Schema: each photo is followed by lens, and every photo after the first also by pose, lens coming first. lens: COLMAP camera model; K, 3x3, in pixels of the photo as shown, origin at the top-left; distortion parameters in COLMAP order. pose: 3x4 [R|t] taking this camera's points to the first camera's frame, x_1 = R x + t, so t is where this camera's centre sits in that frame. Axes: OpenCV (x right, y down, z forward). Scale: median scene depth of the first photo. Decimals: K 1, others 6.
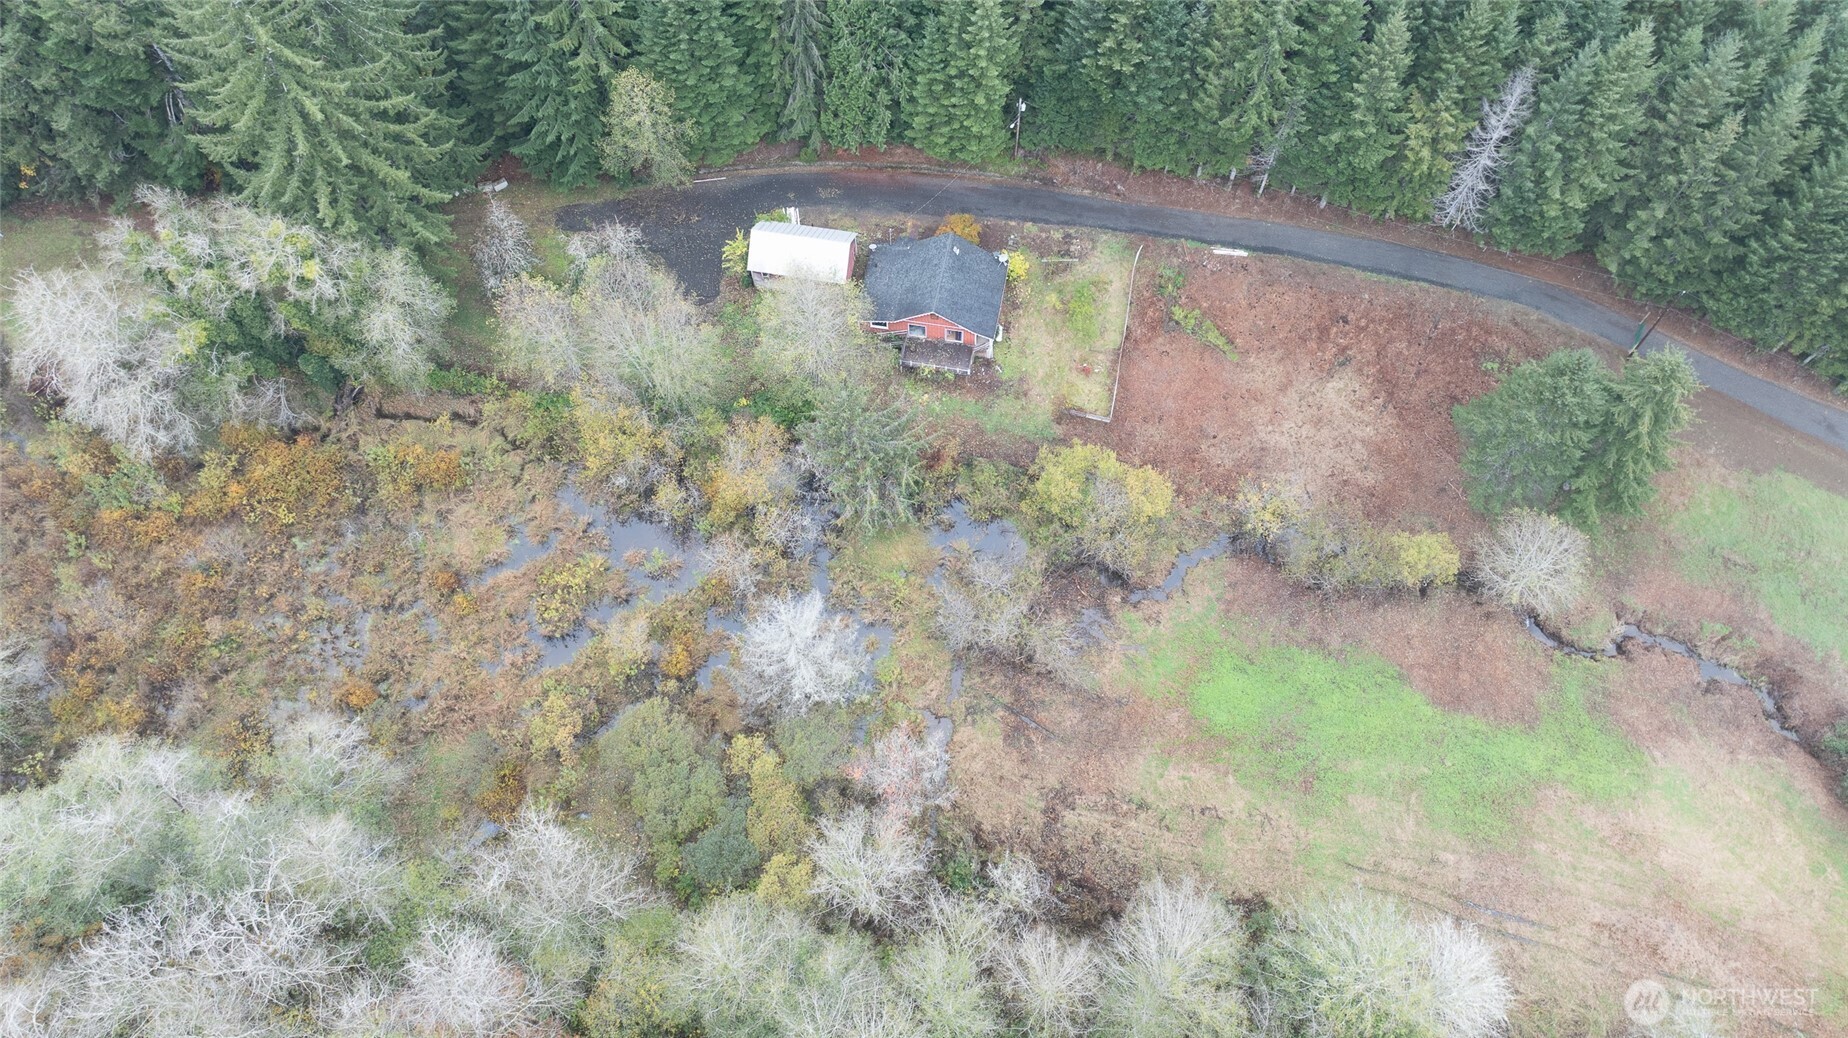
lens RADIAL K [[1280.0, 0, 920.6], [0, 1280.0, 519.3], [0, 0, 1]] dist [-0.027737, 0.029190]
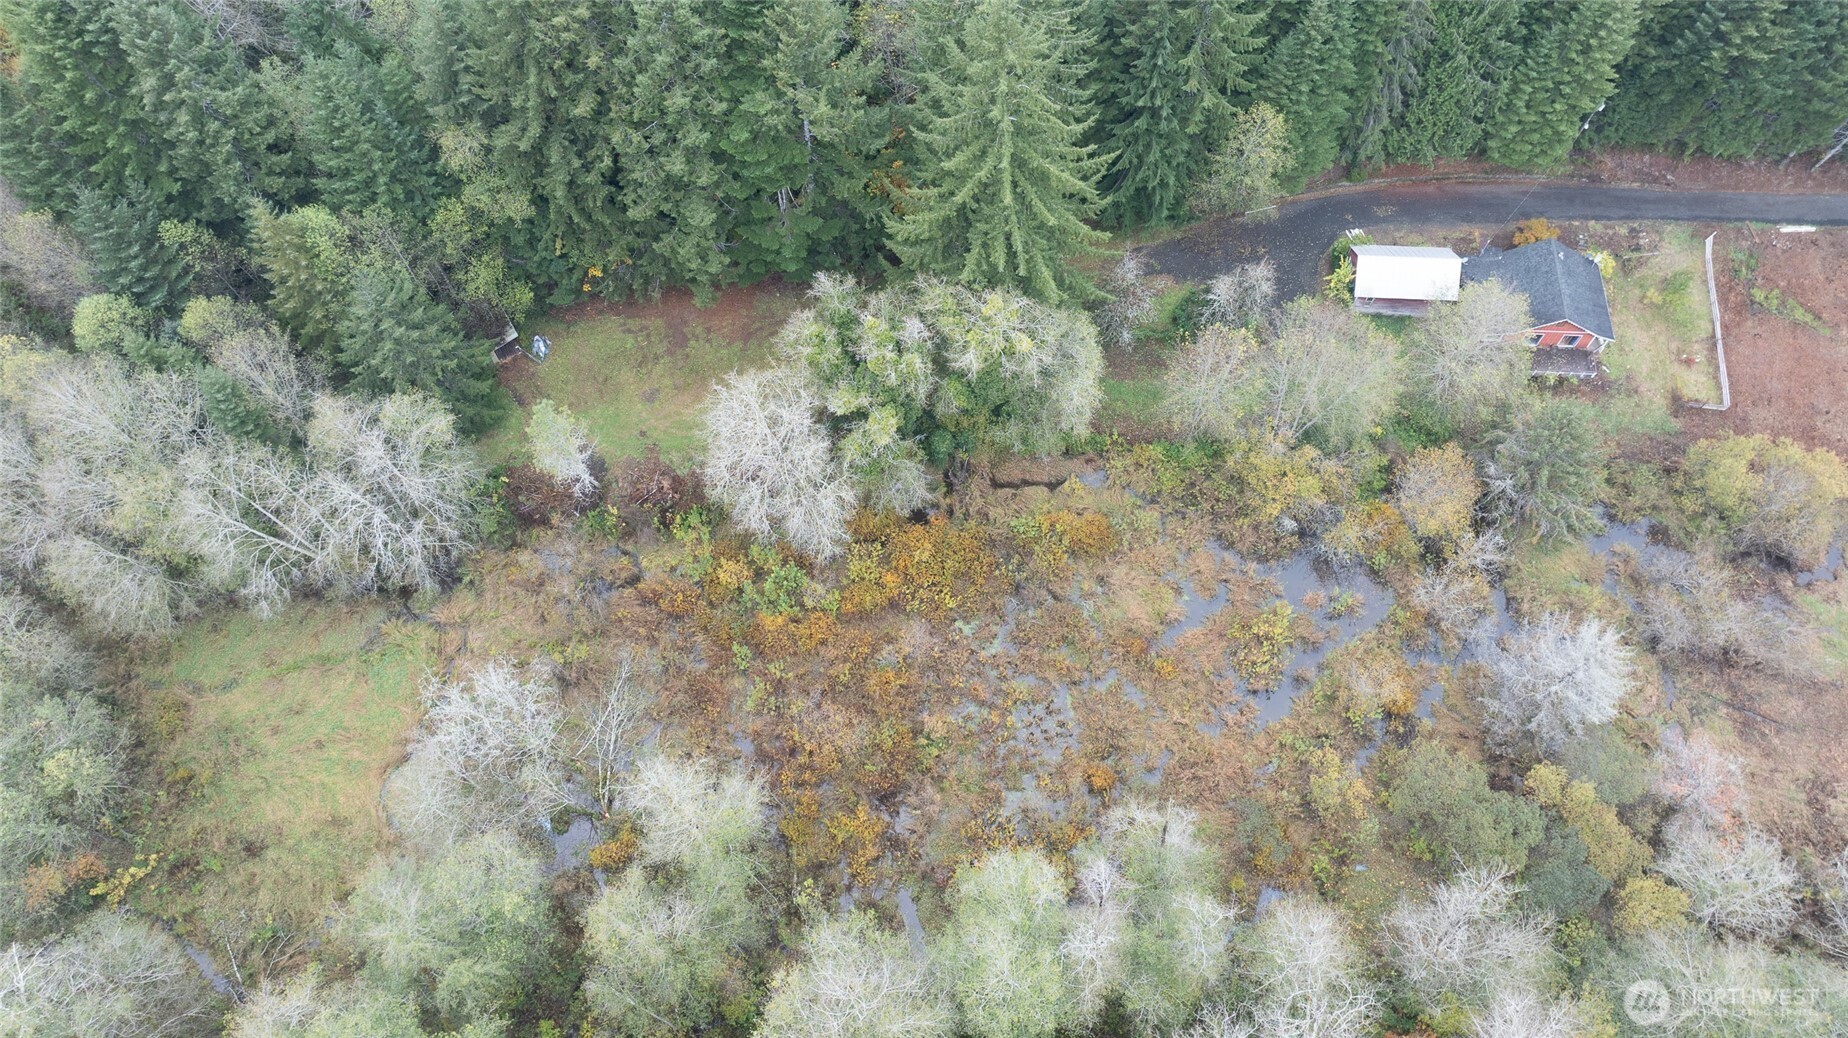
lens RADIAL K [[1280.0, 0, 920.3], [0, 1280.0, 520.2], [0, 0, 1]] dist [-0.027737, 0.029190]
pose [[0.991777, -0.115265, 0.055605, -0.544463], [0.115512, 0.993305, -0.001234, -0.061557], [-0.055090, 0.007647, 0.998452, 0.036975]]
